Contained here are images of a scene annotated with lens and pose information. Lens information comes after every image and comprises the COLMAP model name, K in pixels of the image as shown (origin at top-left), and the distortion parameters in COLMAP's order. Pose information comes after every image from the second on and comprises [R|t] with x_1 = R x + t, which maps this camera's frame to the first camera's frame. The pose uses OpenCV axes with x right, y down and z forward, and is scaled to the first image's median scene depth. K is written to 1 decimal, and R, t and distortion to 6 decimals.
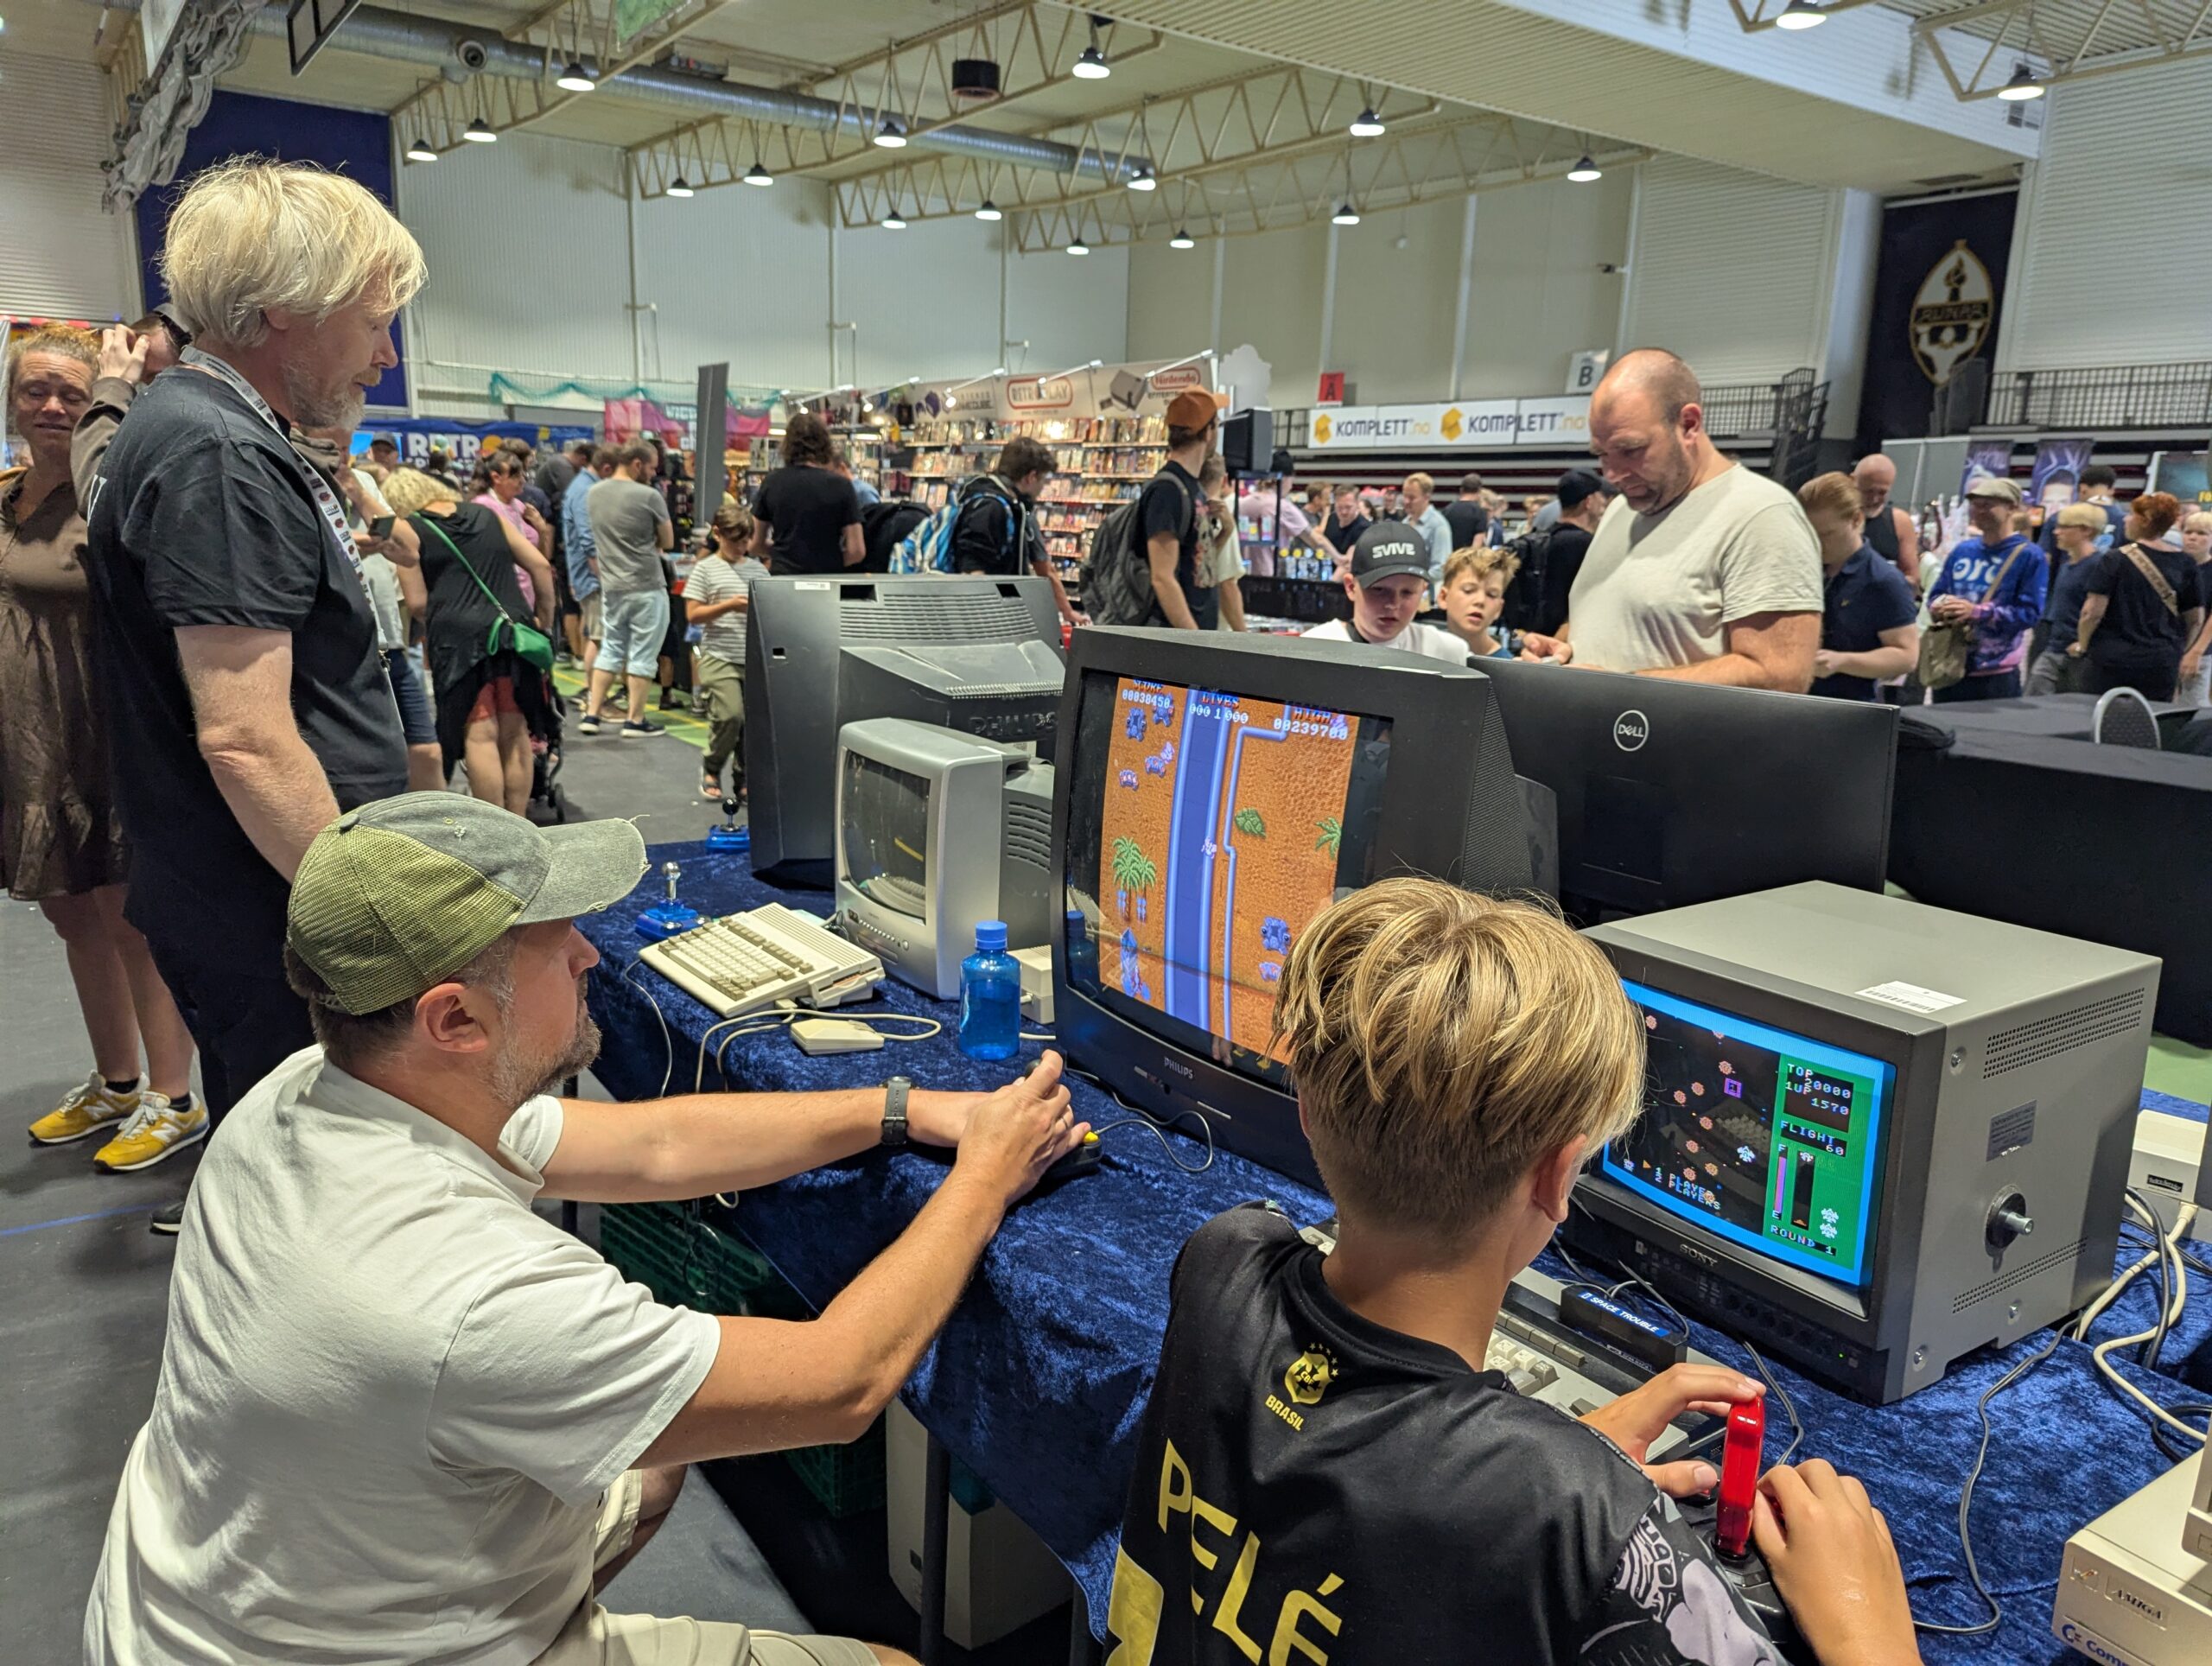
lens RADIAL K [[1565.3, 0, 1111.2], [0, 1565.3, 845.0], [0, 0, 1]] dist [0.050183, -0.044957]
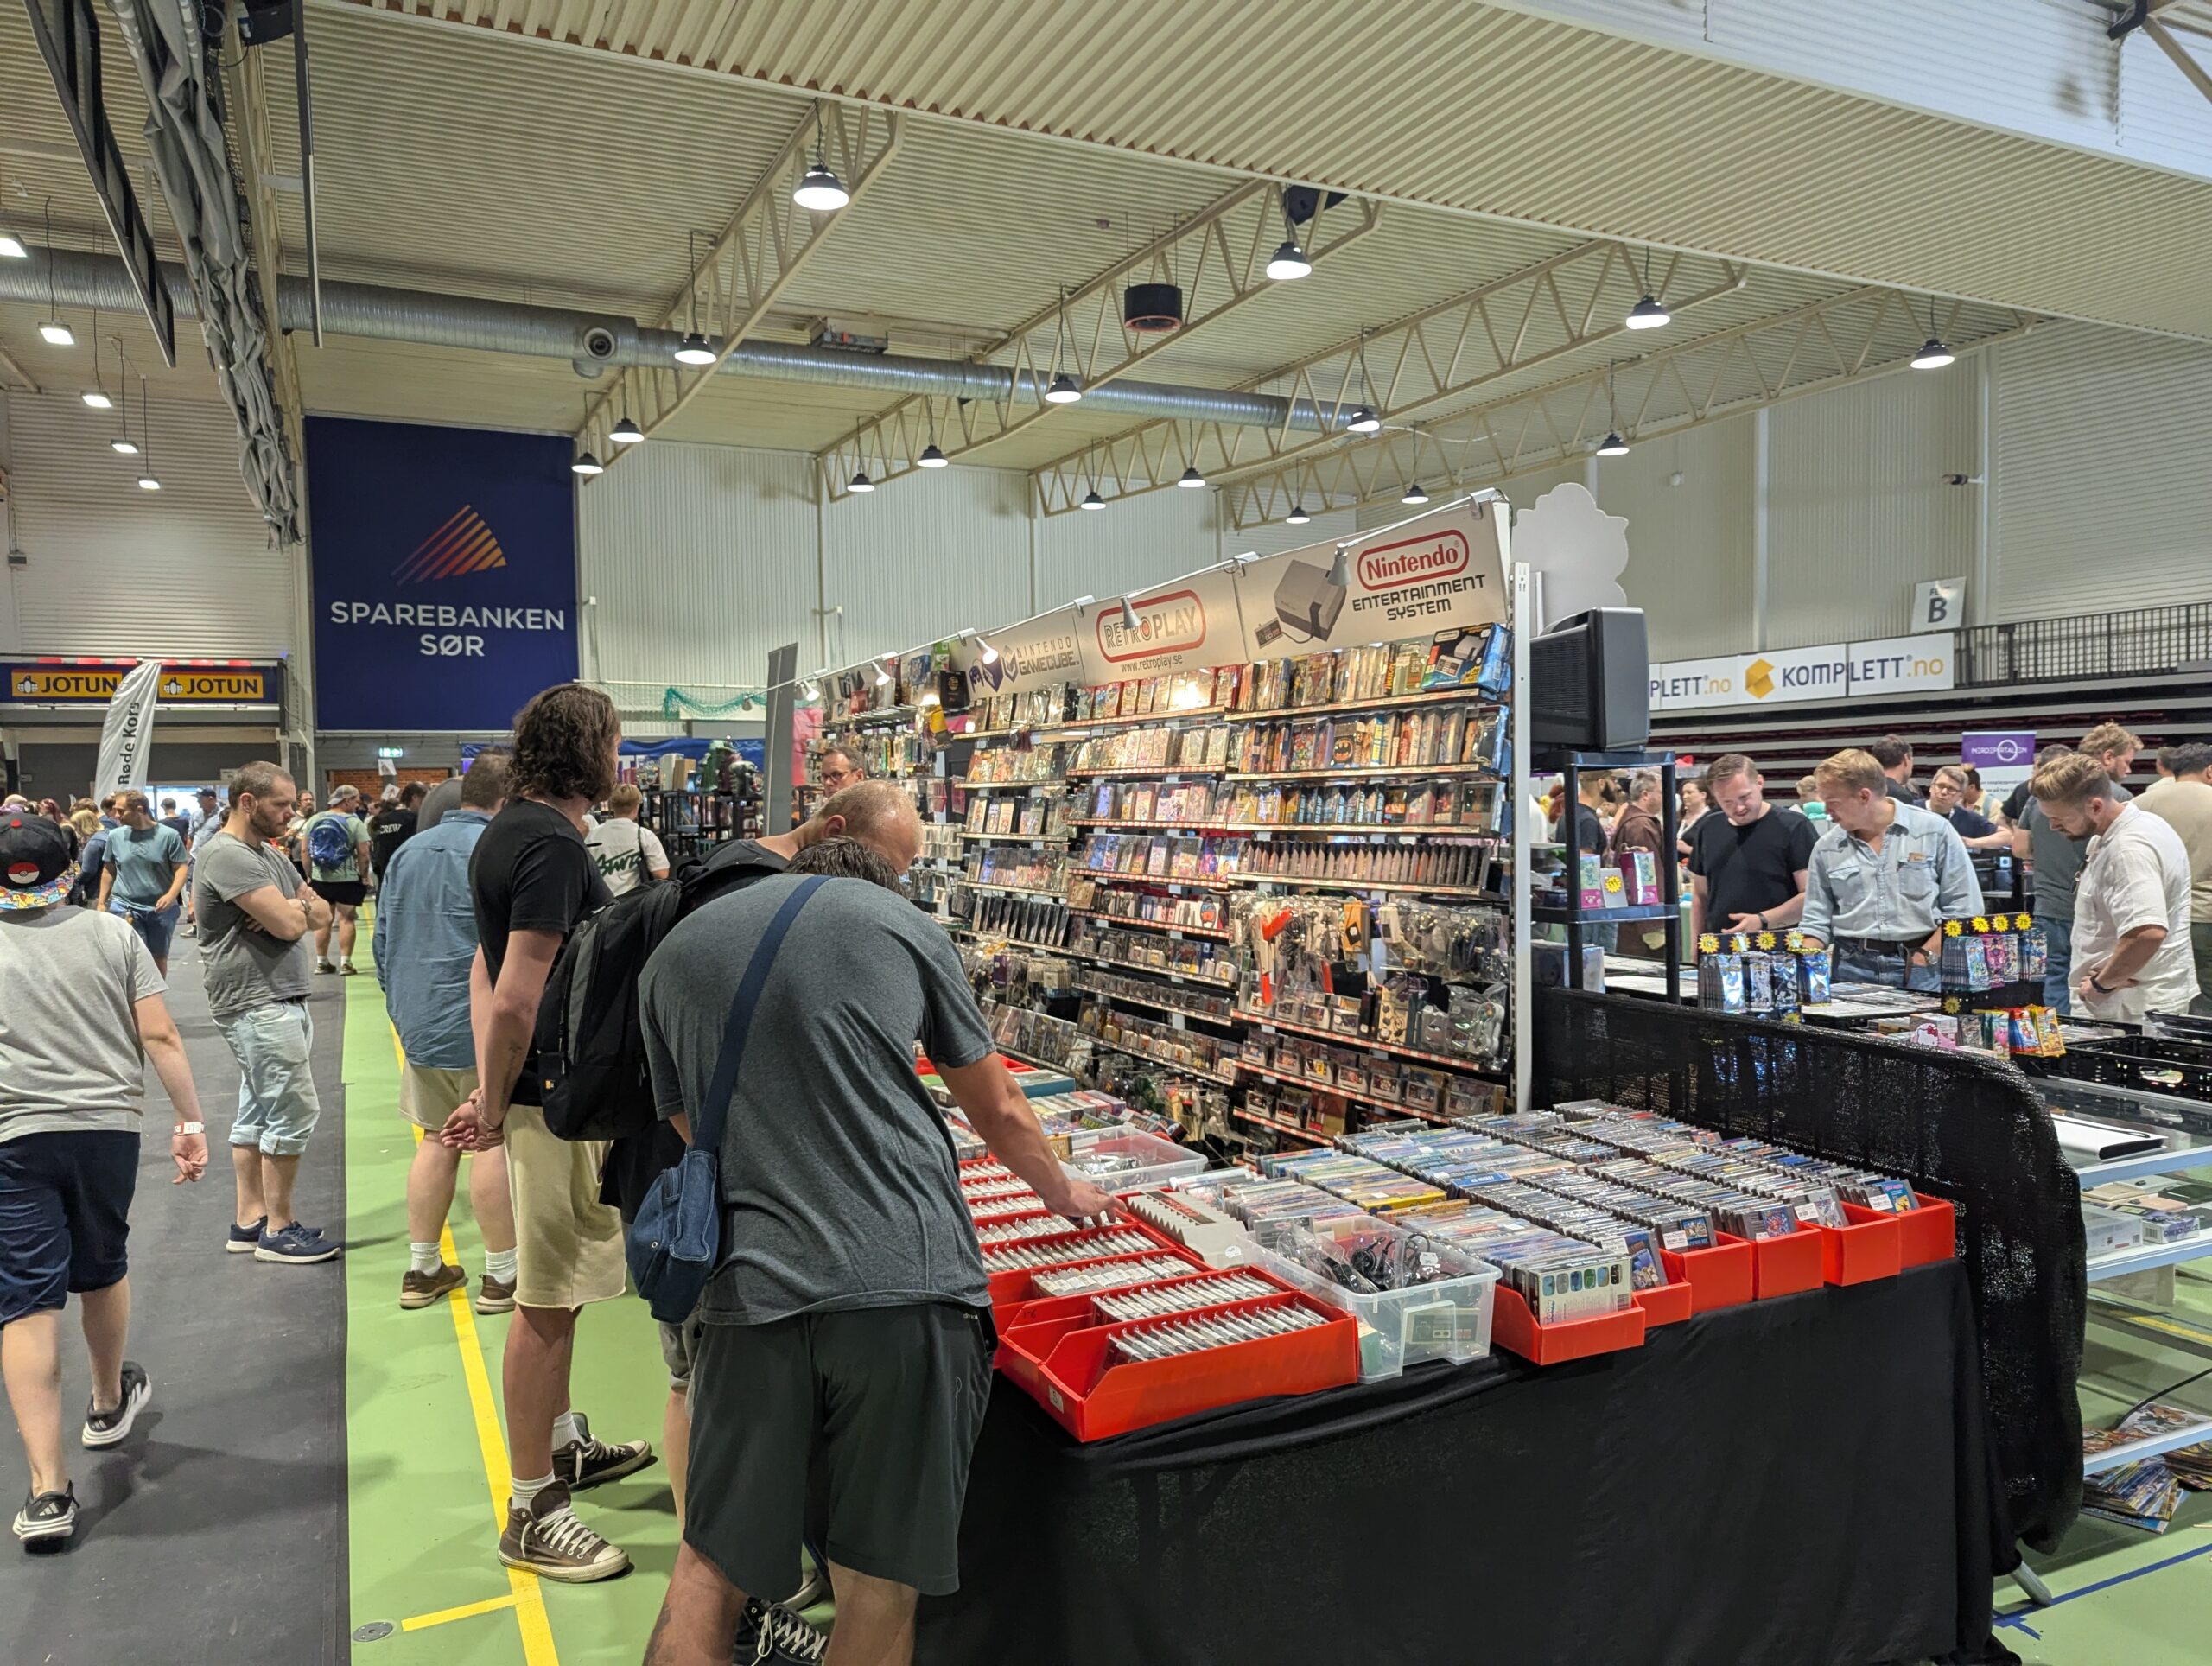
lens RADIAL K [[1565.3, 0, 1111.2], [0, 1565.3, 845.0], [0, 0, 1]] dist [0.050183, -0.044957]
pose [[0.986801, -0.042504, -0.156261, 0.008769], [0.014034, 0.983756, -0.178961, -0.051568], [0.161329, 0.174405, 0.971368, 0.211404]]
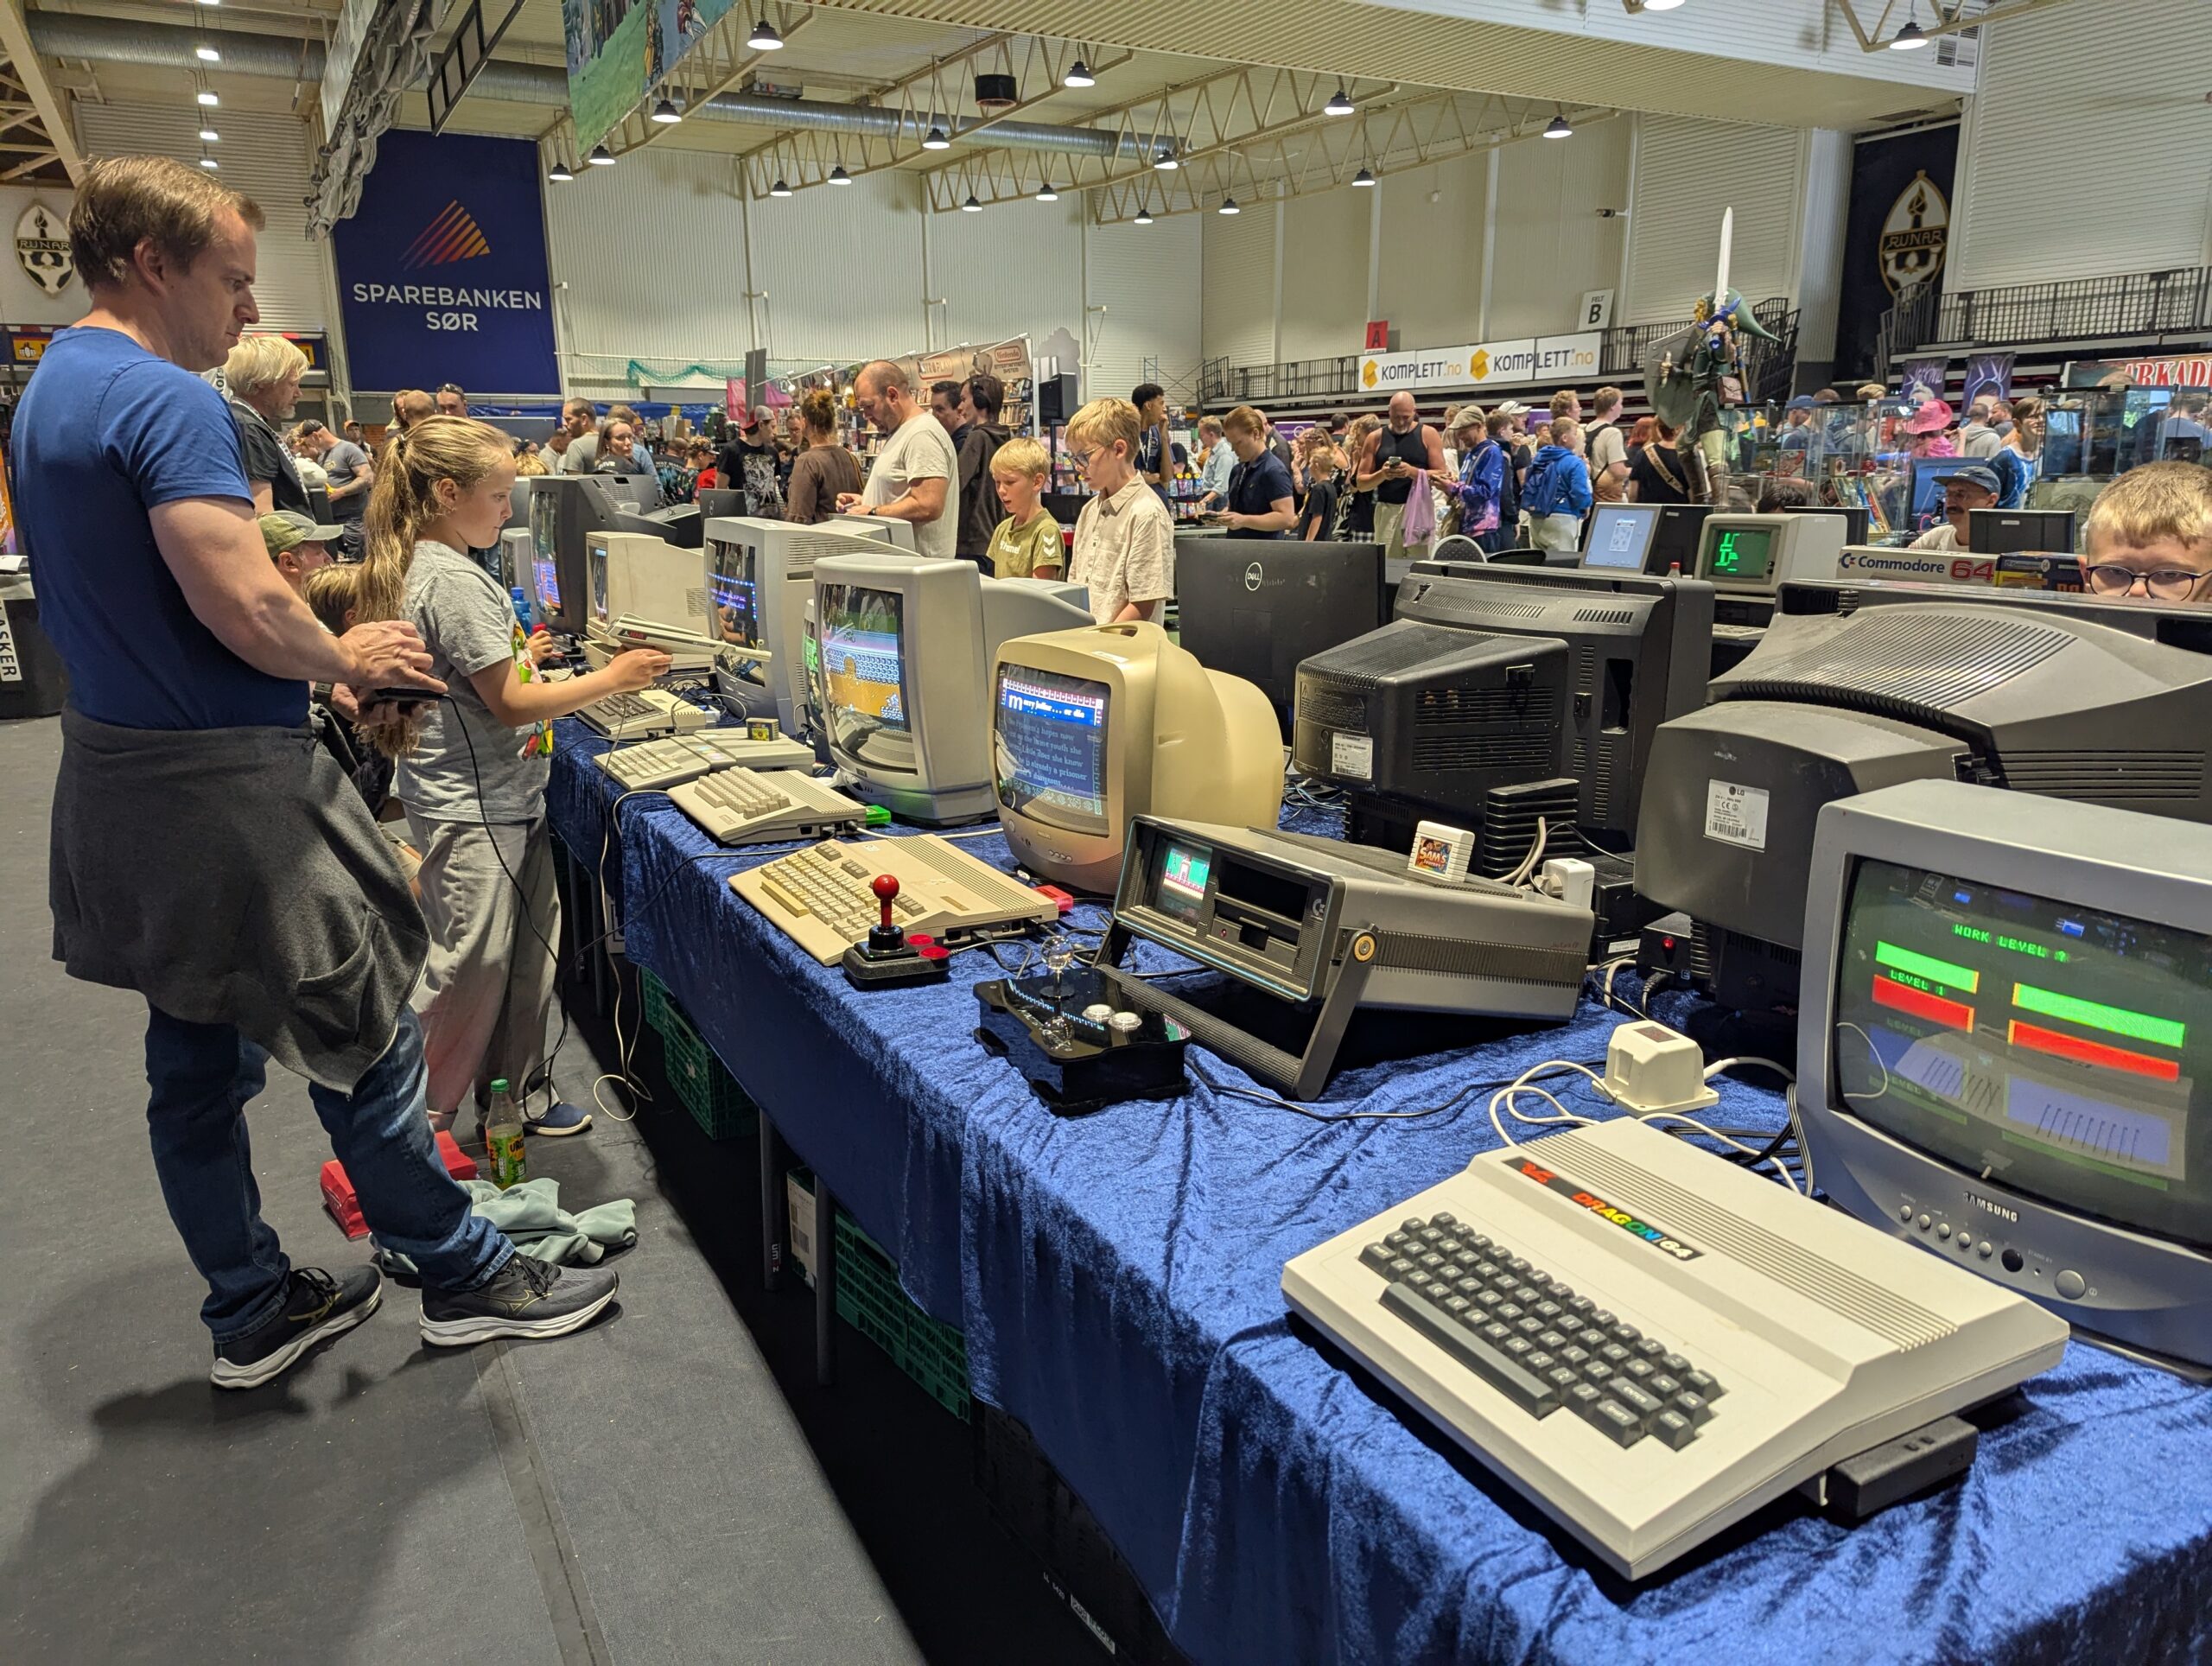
lens RADIAL K [[1546.0, 0, 1106.0], [0, 1546.0, 833.0], [0, 0, 1]] dist [0.056738, -0.046943]
pose [[0.993557, -0.013979, -0.112464, 0.103569], [0.016533, 0.999625, 0.021813, 0.036577], [0.112117, -0.023532, 0.993416, -0.135551]]
